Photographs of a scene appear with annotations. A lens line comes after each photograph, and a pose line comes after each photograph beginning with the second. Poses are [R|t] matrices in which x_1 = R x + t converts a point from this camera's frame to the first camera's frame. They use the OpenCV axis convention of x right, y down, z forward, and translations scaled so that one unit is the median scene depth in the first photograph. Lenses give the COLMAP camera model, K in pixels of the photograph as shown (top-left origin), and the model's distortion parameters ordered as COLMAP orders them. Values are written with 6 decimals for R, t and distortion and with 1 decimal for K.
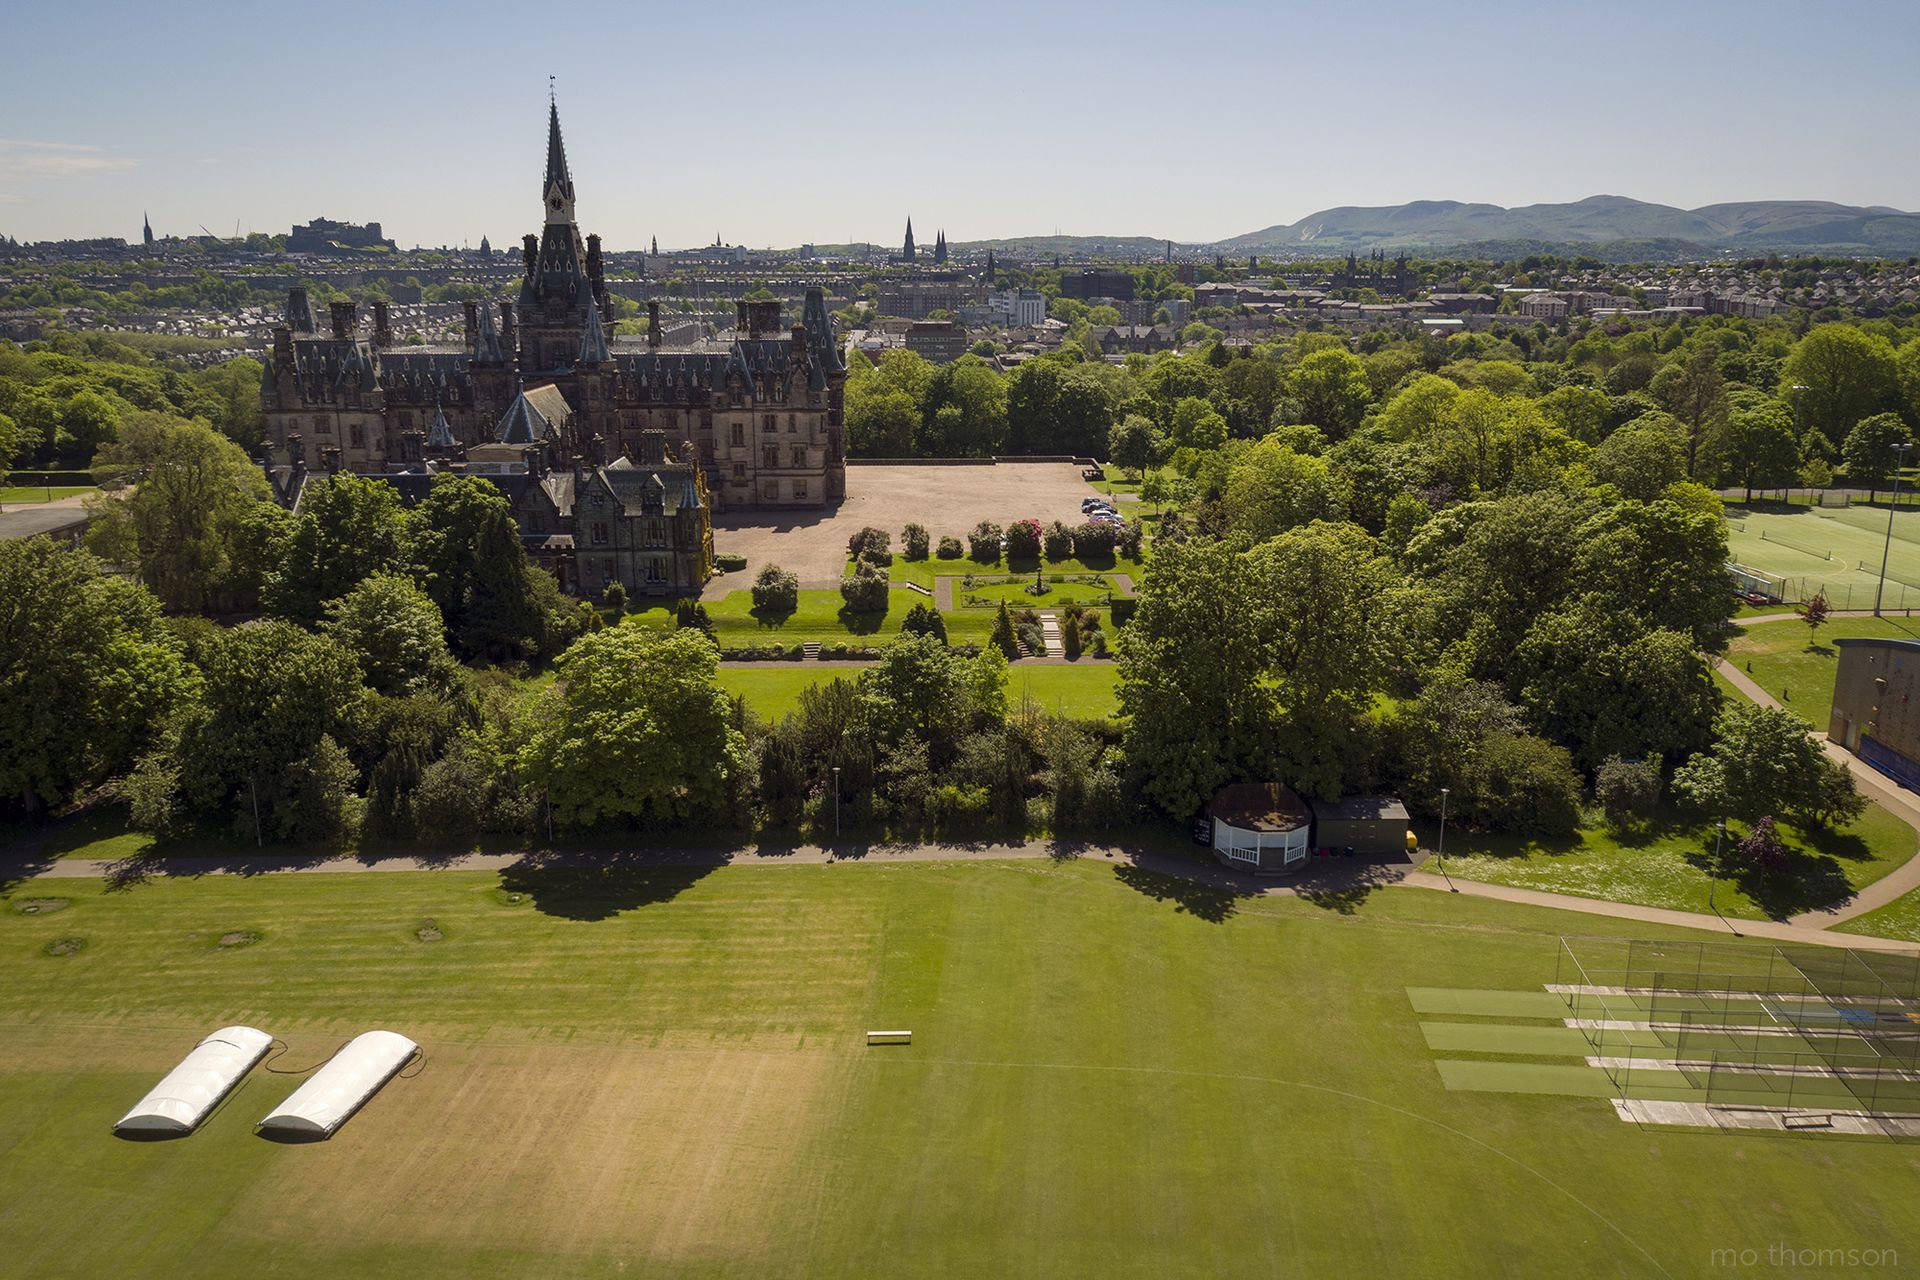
lens RADIAL K [[1423.5, 0, 990.8], [0, 1423.5, 630.8], [0, 0, 1]] dist [0.004414, -0.002216]
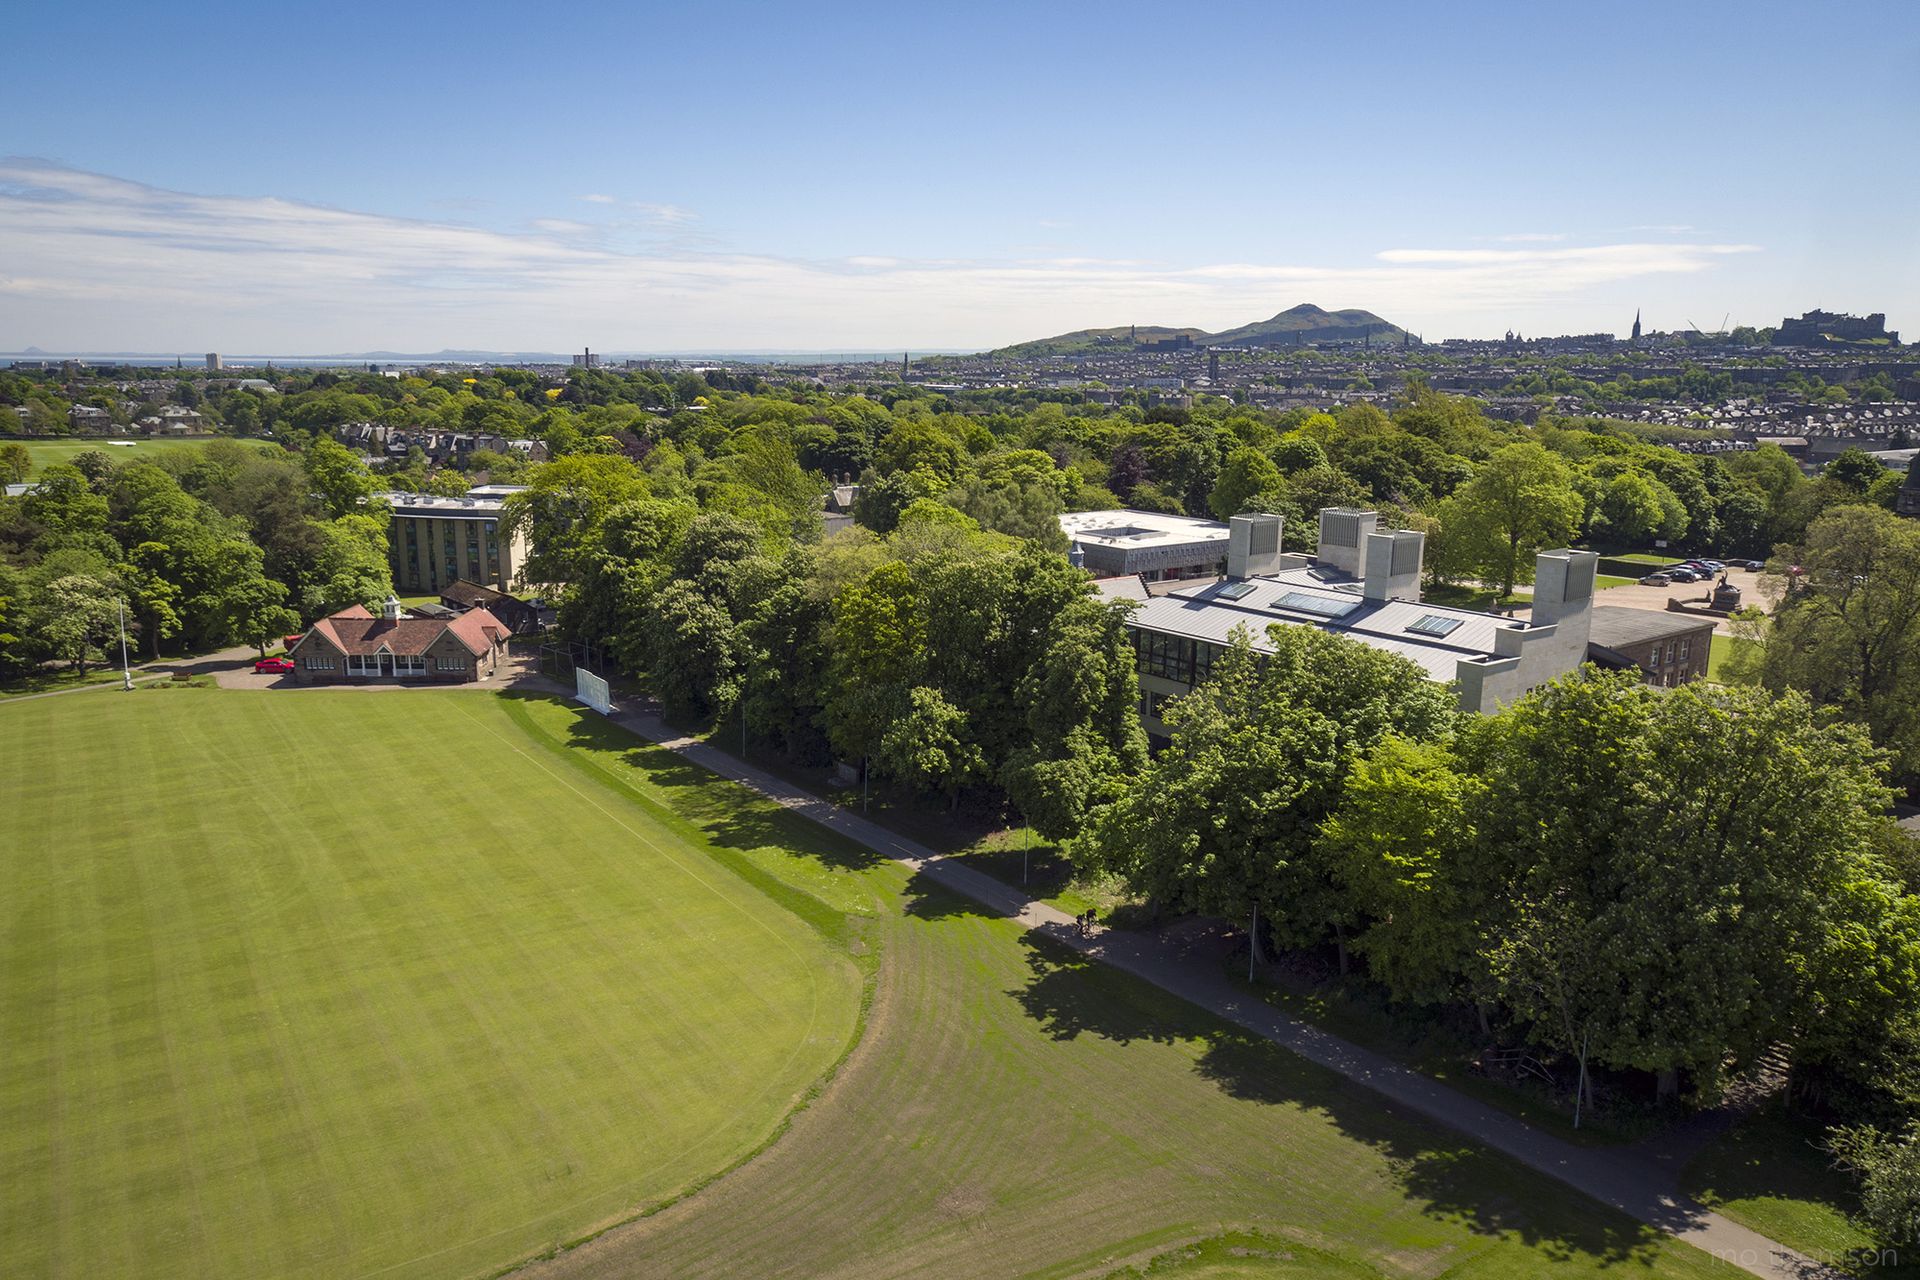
lens RADIAL K [[1419.9, 0, 966.2], [0, 1419.9, 659.6], [0, 0, 1]] dist [0.003456, 0.000063]
pose [[0.588378, 0.171075, -0.790281, -0.187709], [-0.206350, 0.976769, 0.057813, -0.019654], [0.781813, 0.129059, 0.610011, 0.160550]]
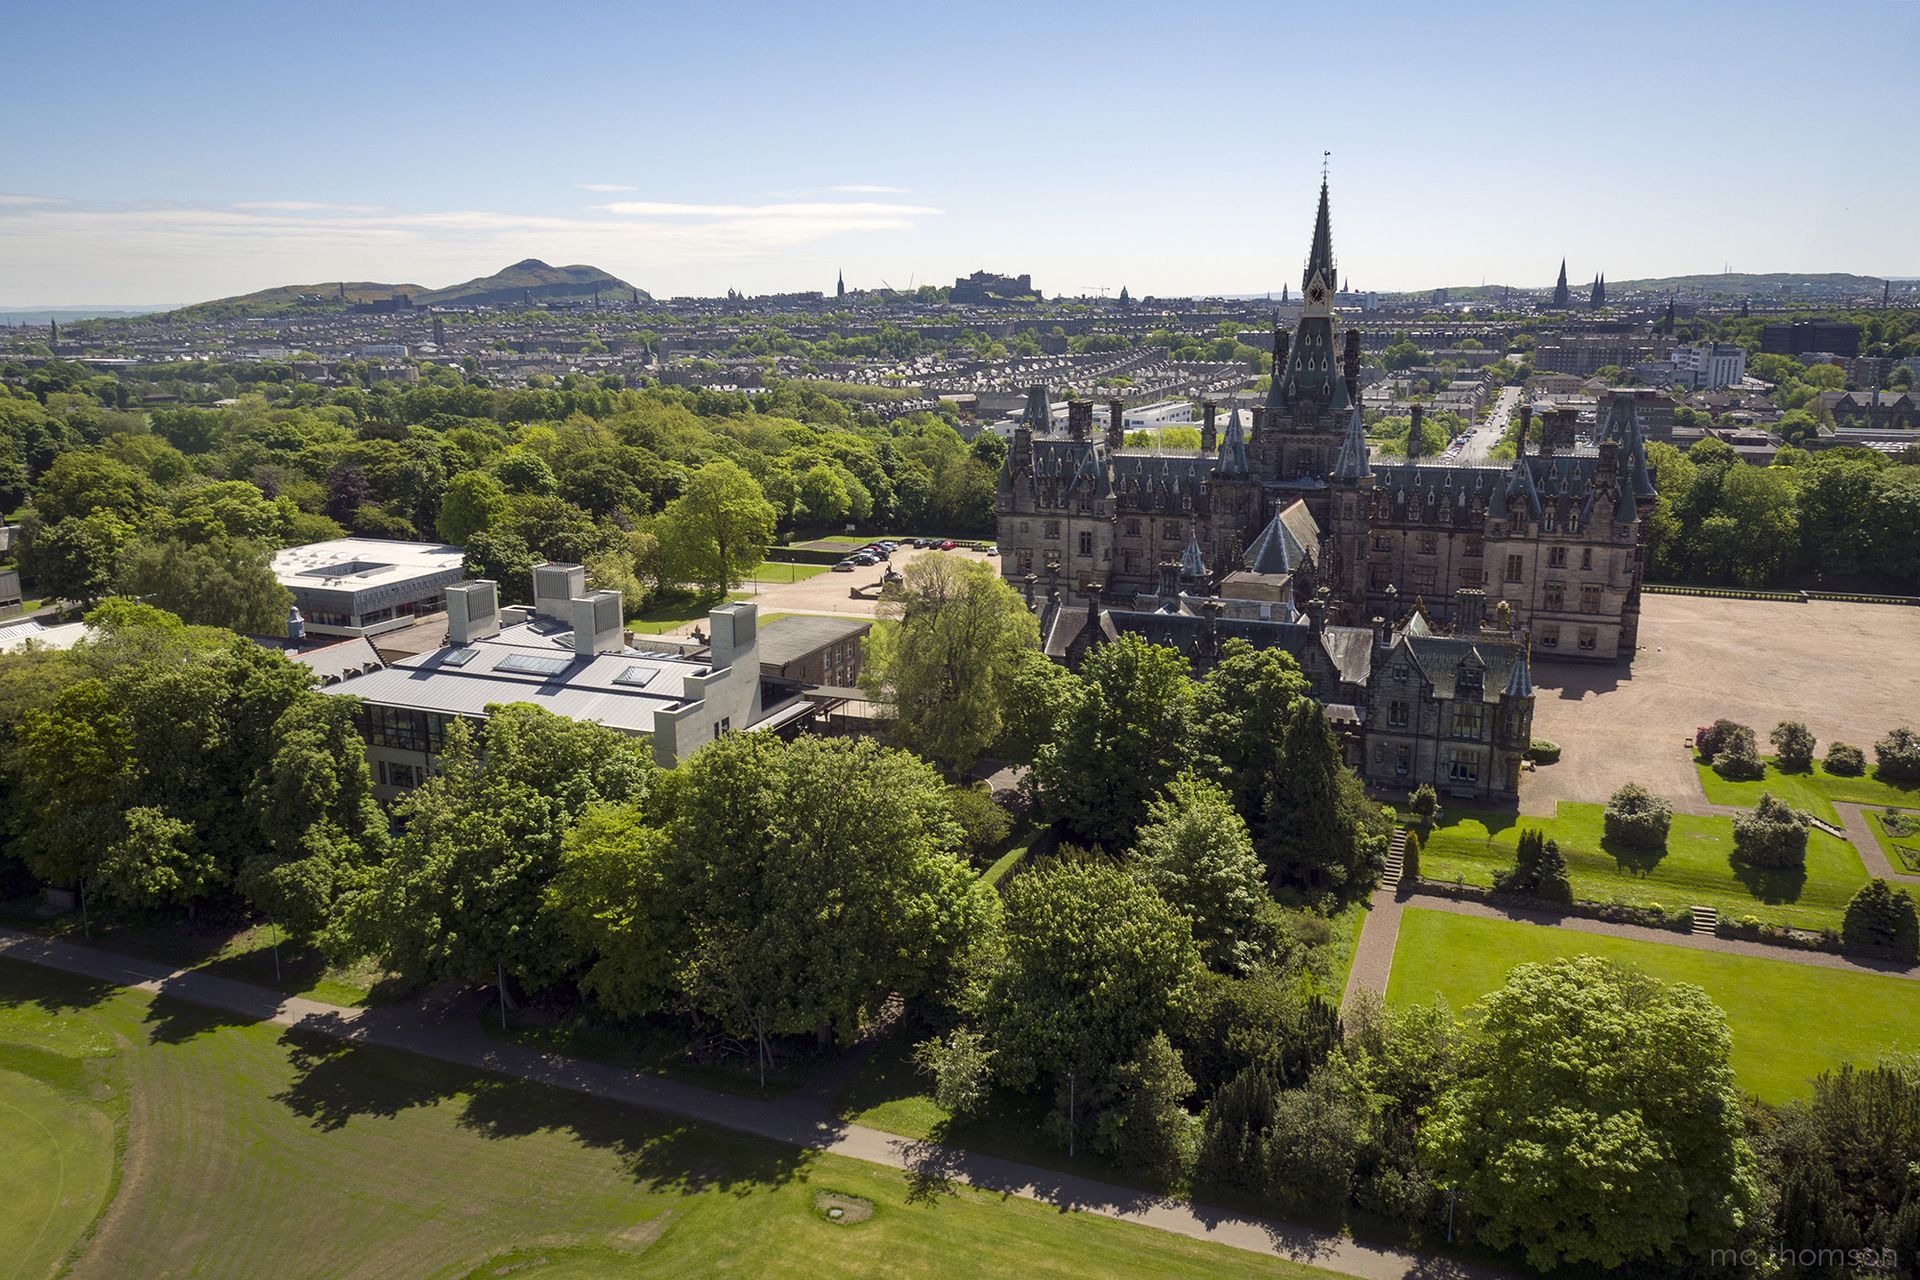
lens RADIAL K [[1423.5, 0, 990.8], [0, 1423.5, 630.8], [0, 0, 1]] dist [0.004414, -0.002216]
pose [[0.916288, 0.081212, -0.392200, -0.124819], [-0.091949, 0.995726, -0.008636, -0.063816], [0.389822, 0.043976, 0.919840, 0.108347]]
